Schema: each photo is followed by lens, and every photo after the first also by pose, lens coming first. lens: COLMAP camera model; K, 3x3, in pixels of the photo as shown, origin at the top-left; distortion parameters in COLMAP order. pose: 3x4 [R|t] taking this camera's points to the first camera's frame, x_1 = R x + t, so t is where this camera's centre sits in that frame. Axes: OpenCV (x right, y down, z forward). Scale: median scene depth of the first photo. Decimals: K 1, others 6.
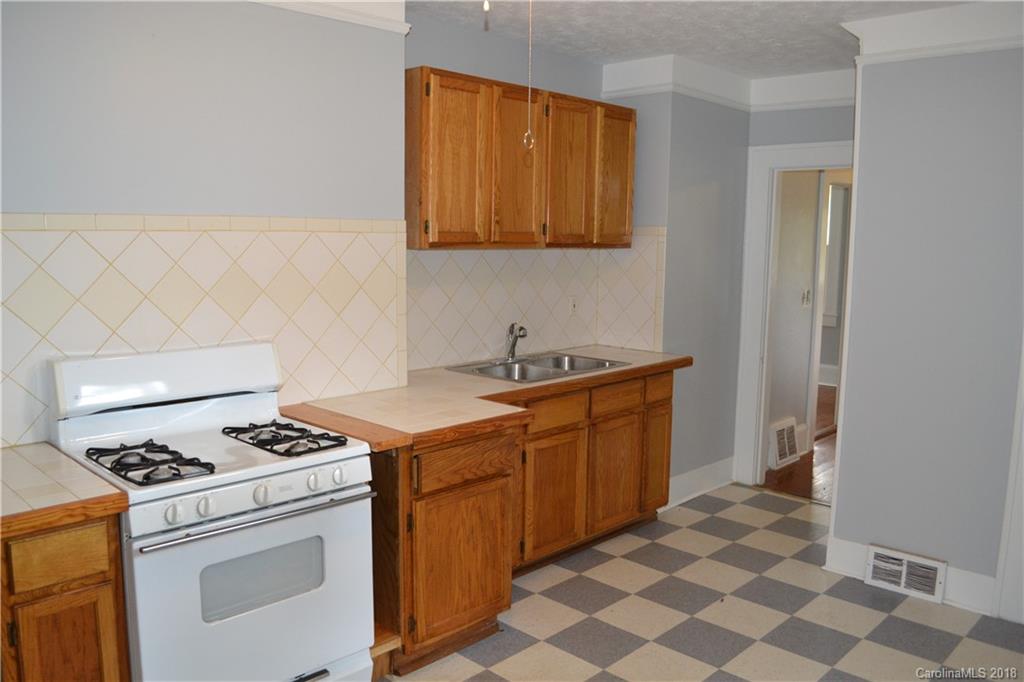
lens RADIAL K [[821.0, 0, 512.9], [0, 821.0, 346.5], [0, 0, 1]] dist [-0.080679, 0.012175]
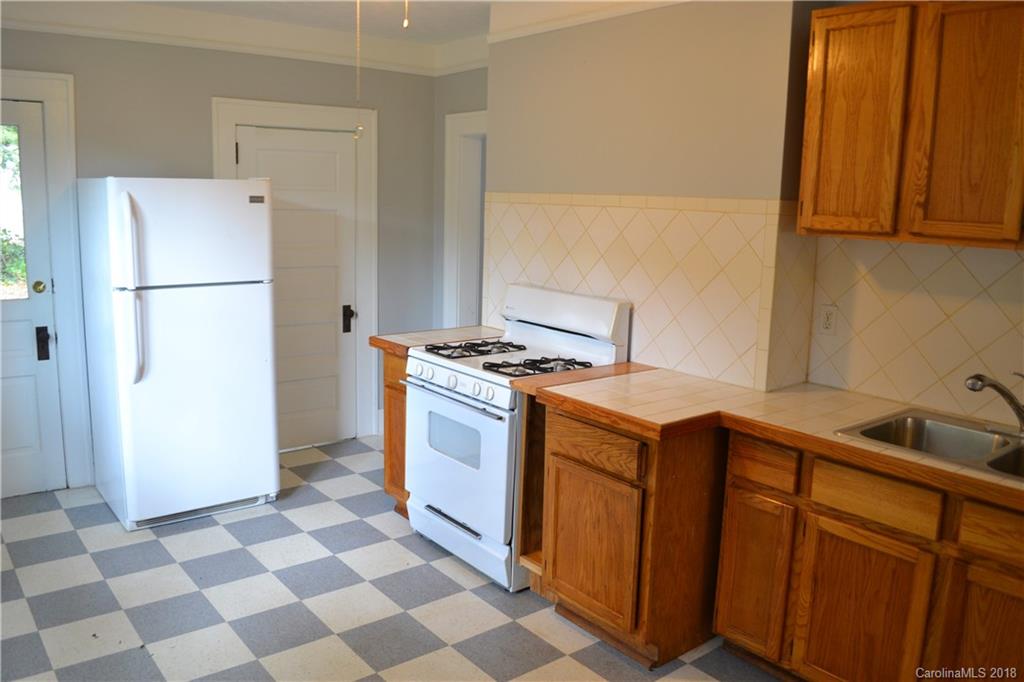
lens RADIAL K [[821.0, 0, 511.9], [0, 821.0, 336.0], [0, 0, 1]] dist [-0.080679, 0.012175]
pose [[-0.131255, 0.152009, -0.979625, 0.893611], [-0.161178, 0.971754, 0.172383, -0.137590], [0.978158, 0.180520, -0.103047, 0.984880]]
